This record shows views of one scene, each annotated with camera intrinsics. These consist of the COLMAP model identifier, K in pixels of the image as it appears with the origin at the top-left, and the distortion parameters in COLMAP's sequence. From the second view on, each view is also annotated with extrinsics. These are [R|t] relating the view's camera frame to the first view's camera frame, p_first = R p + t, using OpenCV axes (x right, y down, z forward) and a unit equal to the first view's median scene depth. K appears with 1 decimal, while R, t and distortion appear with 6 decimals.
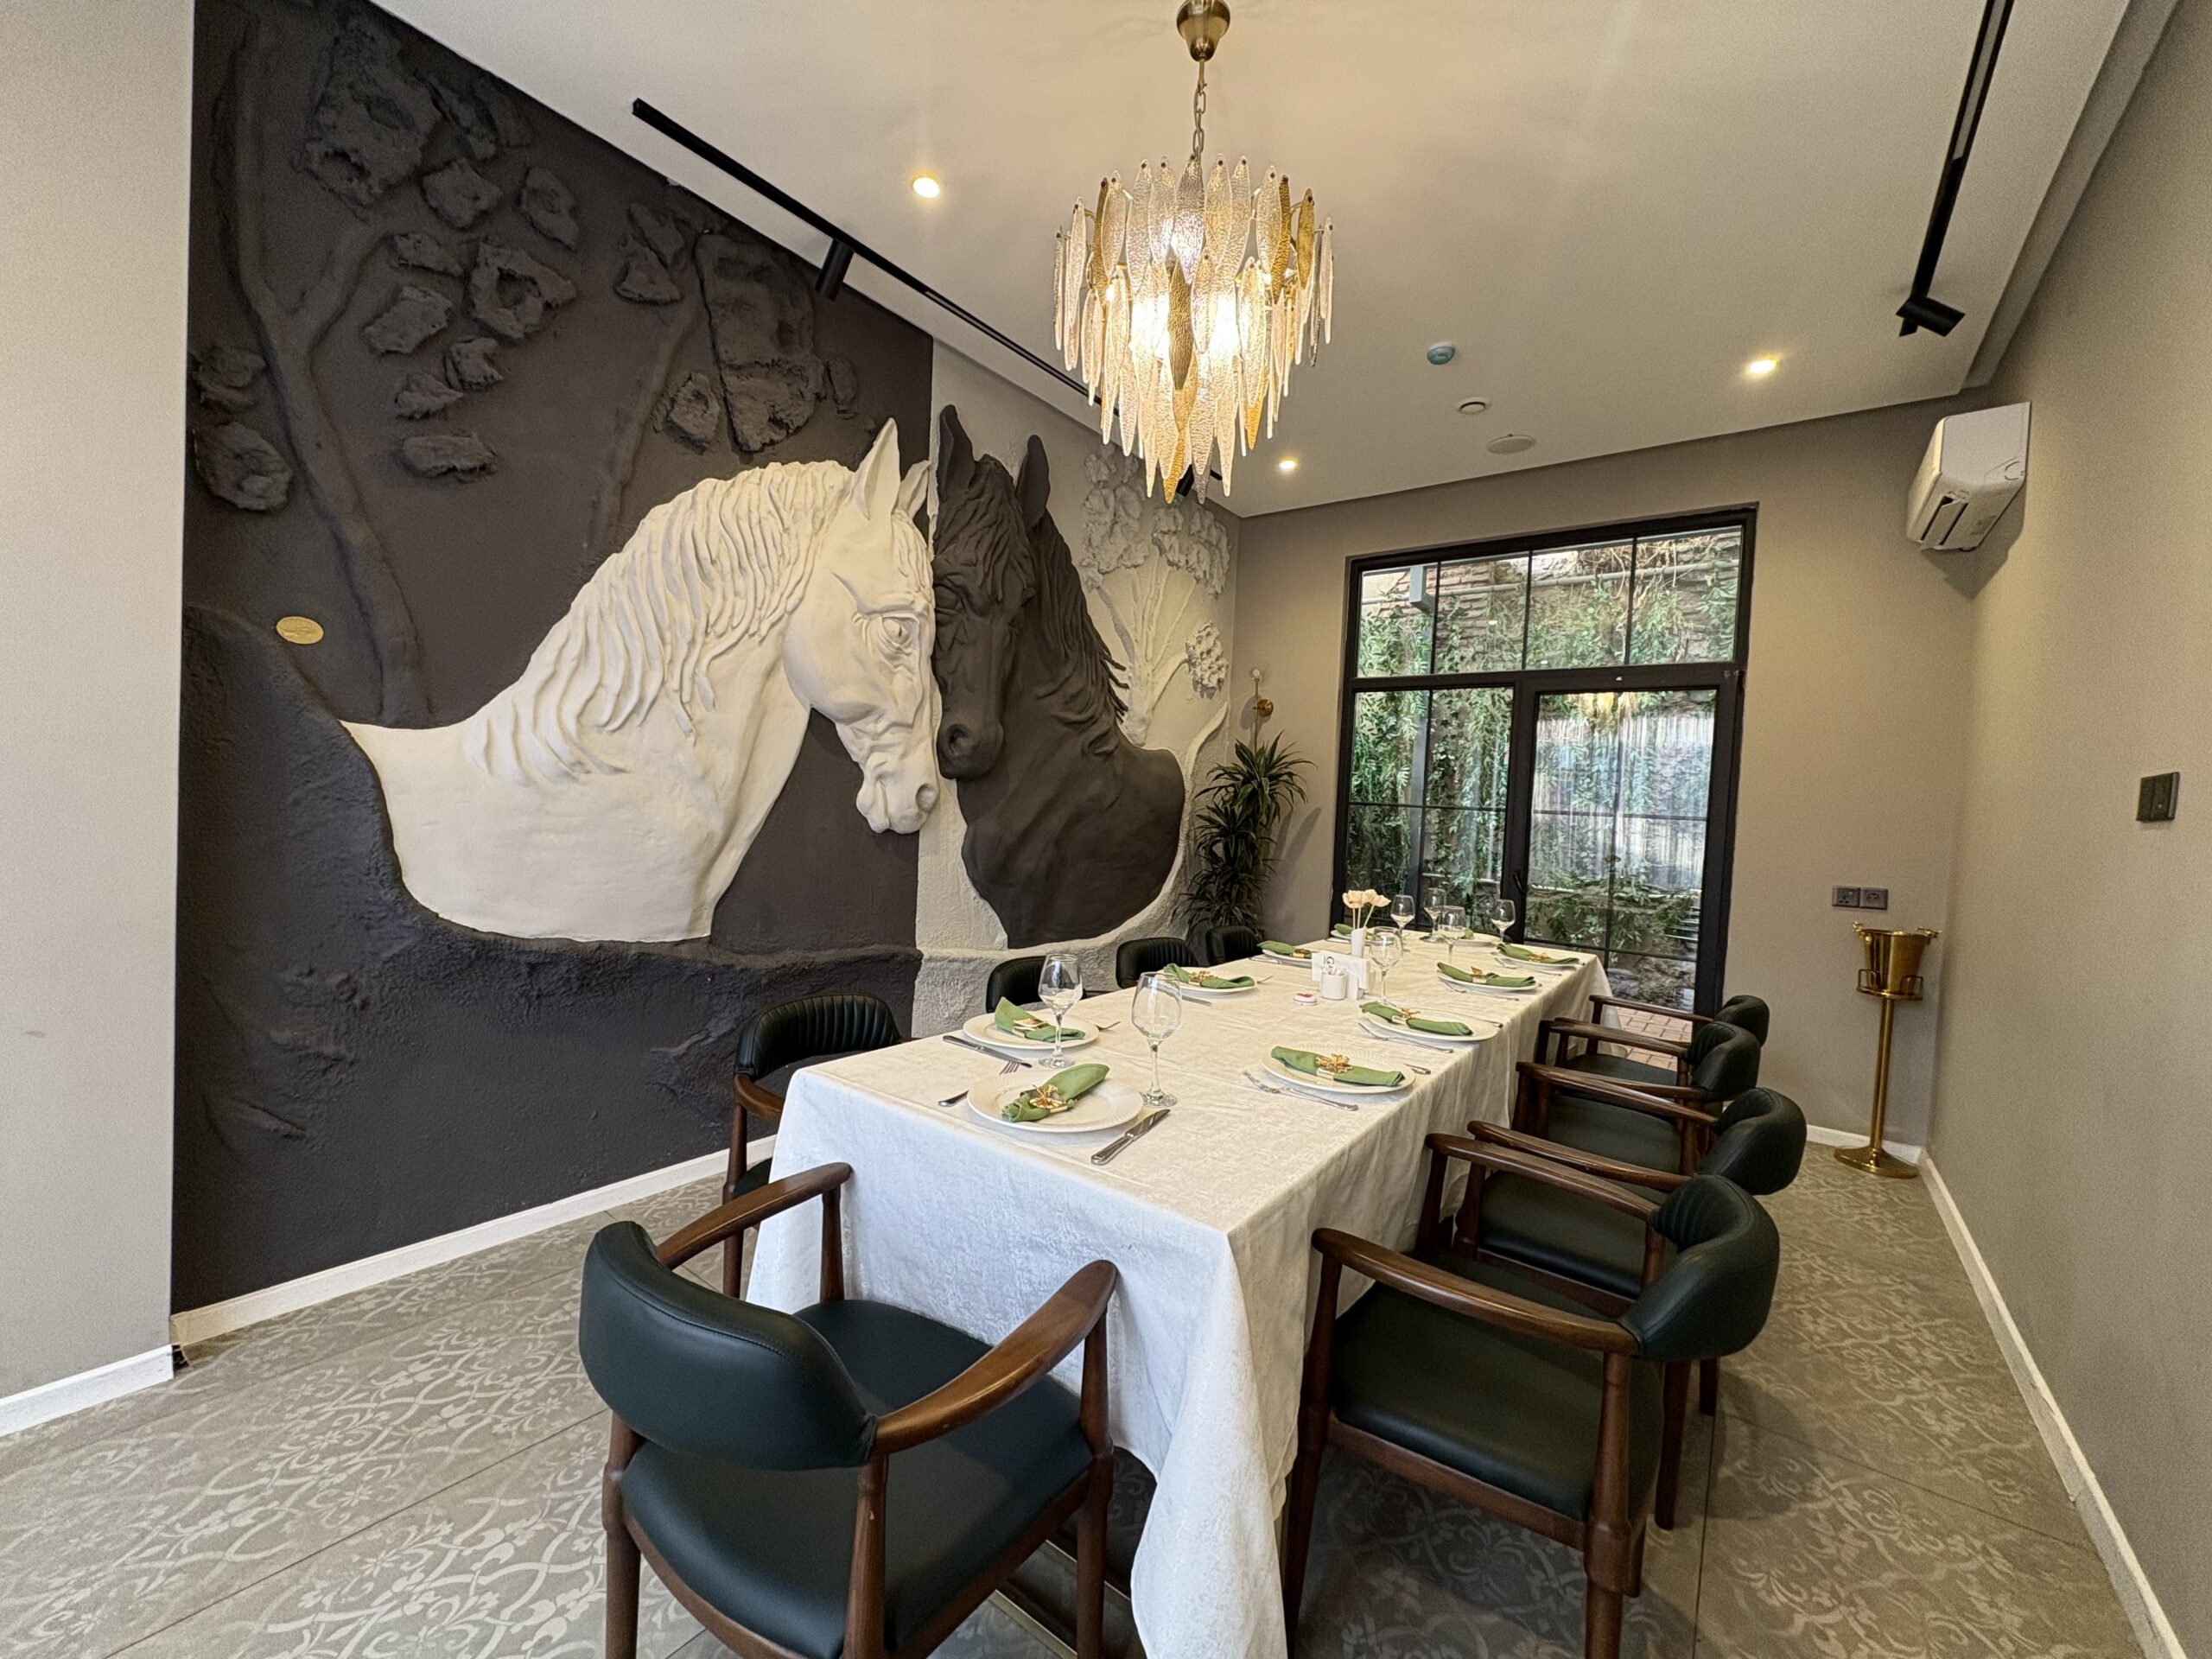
lens RADIAL K [[867.8, 0, 1106.0], [0, 867.8, 829.5], [0, 0, 1]] dist [0.017844, 0.000035]
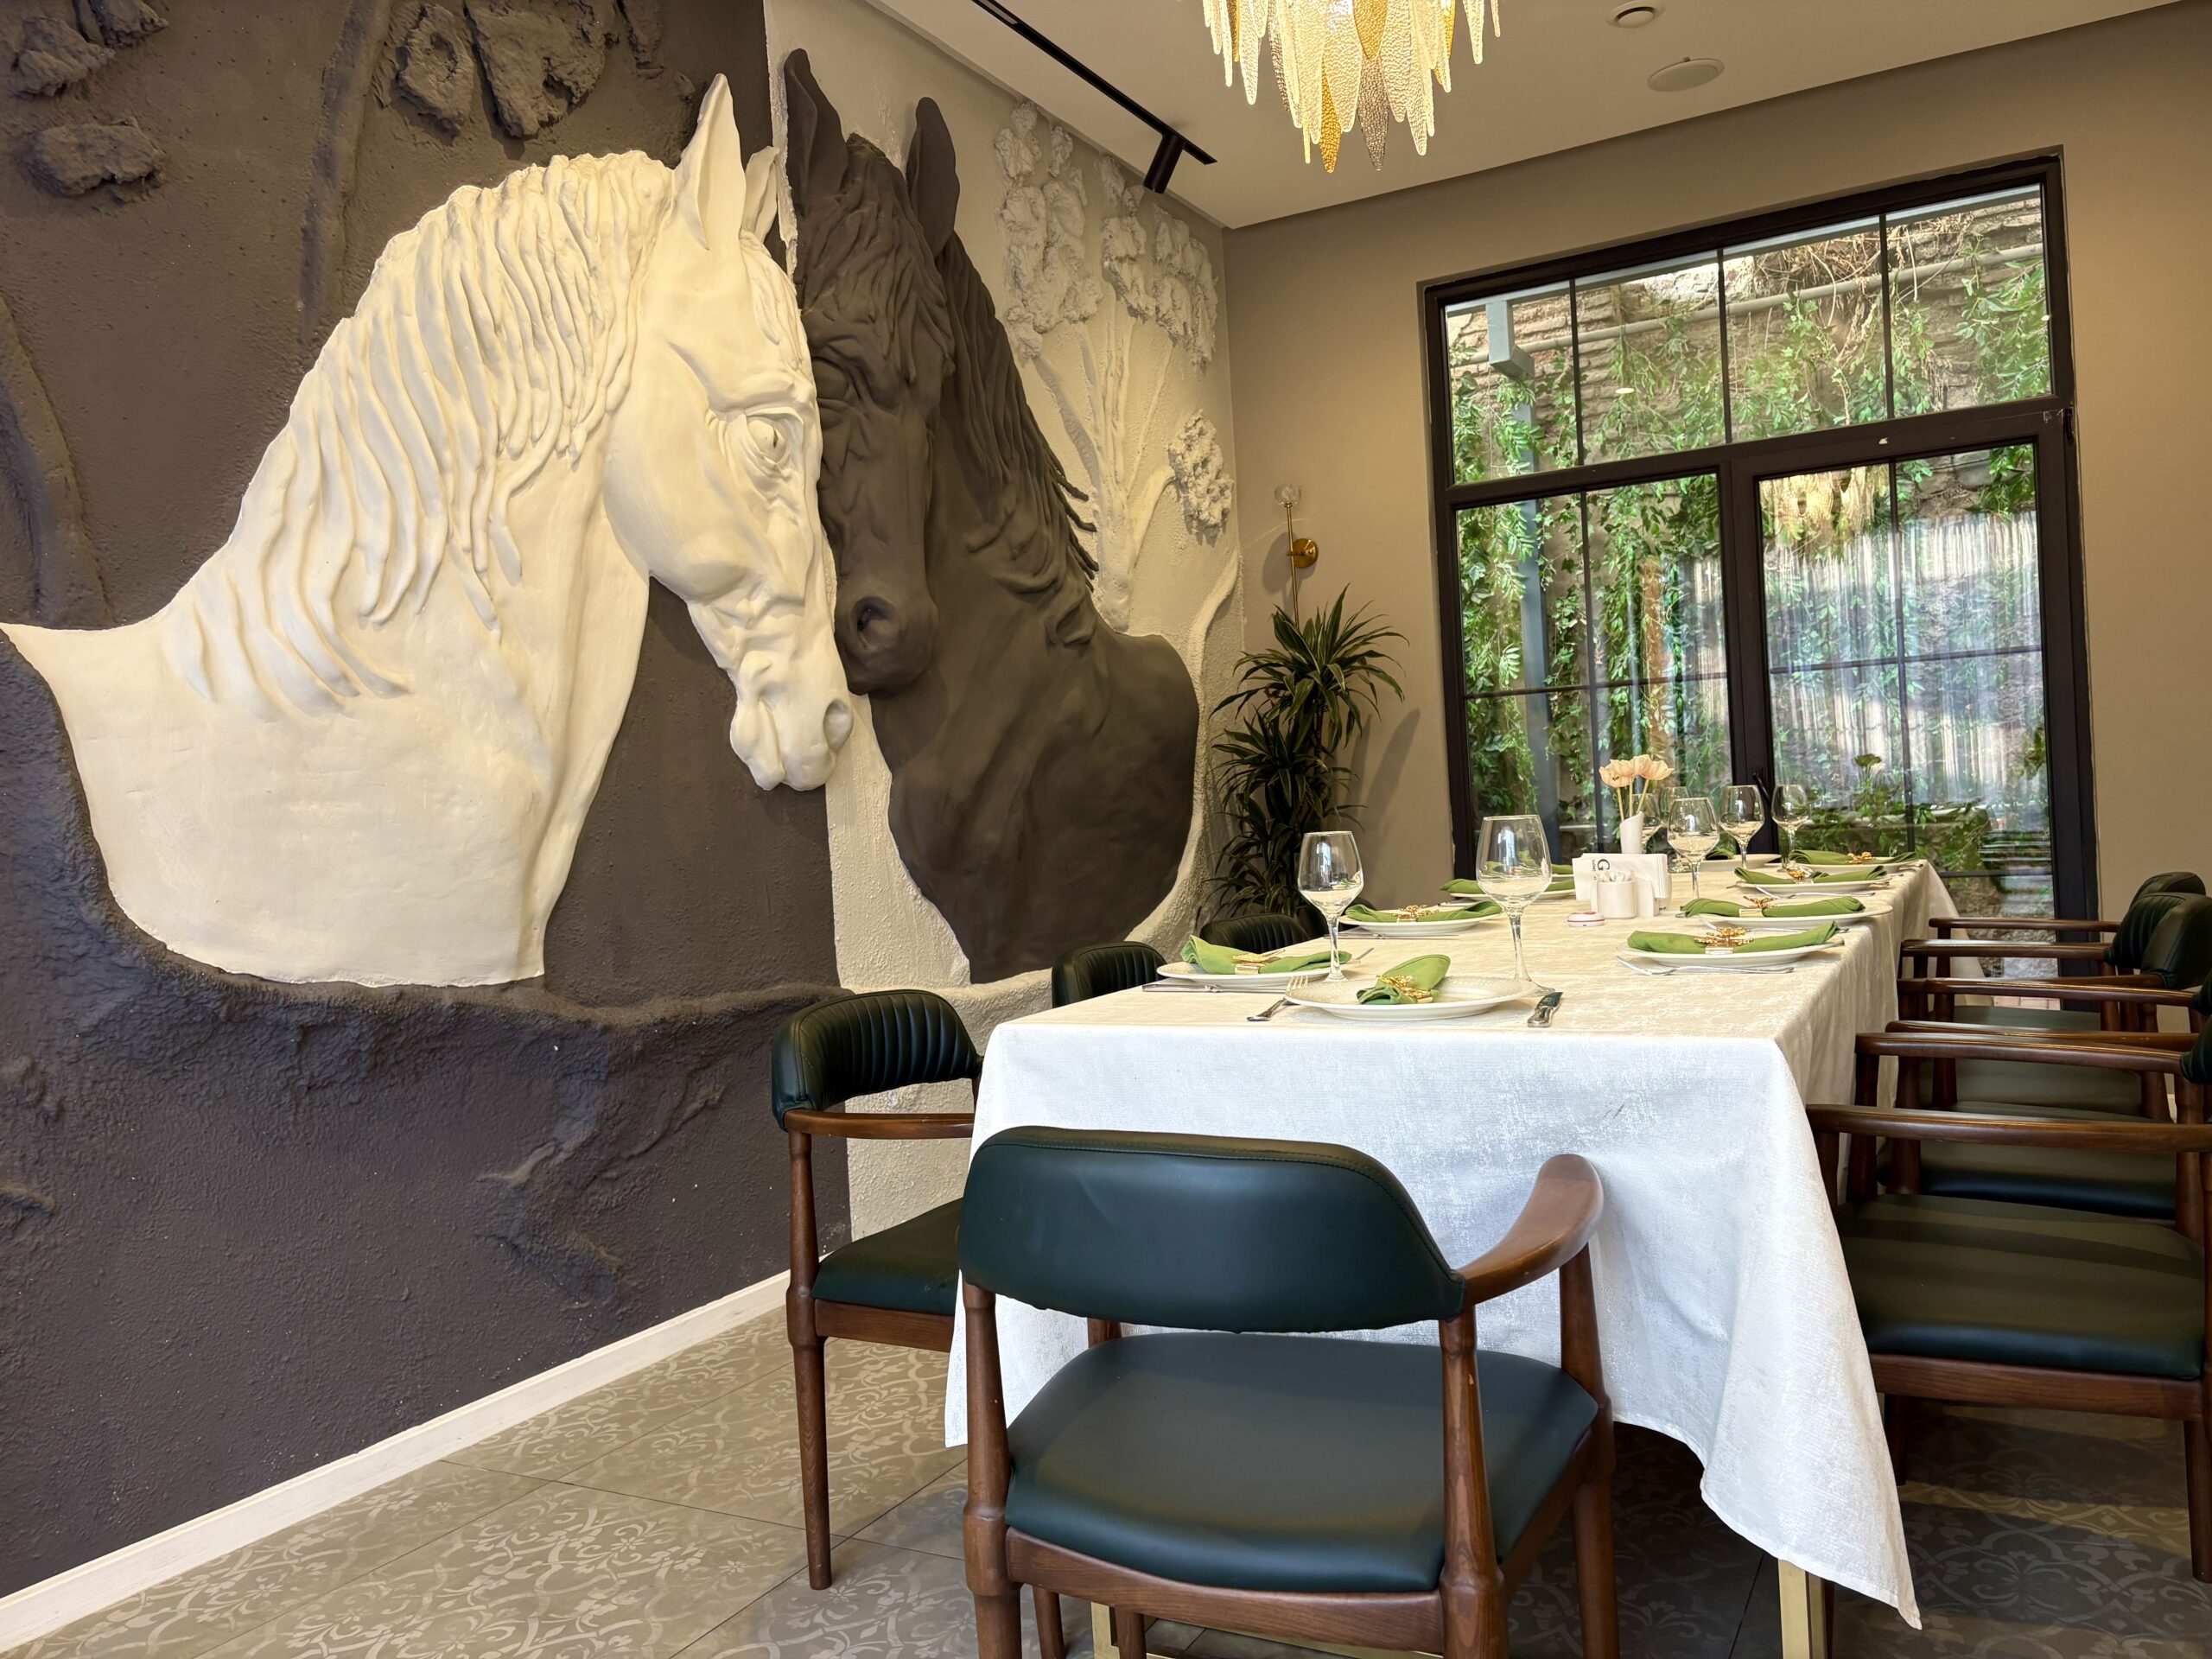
lens RADIAL K [[1665.8, 0, 1106.0], [0, 1665.8, 829.5], [0, 0, 1]] dist [0.081155, -0.056183]
pose [[0.983116, -0.109476, 0.146625, -0.211777], [0.112782, 0.993516, -0.014396, 0.073770], [-0.144098, 0.030689, 0.989087, -0.137148]]
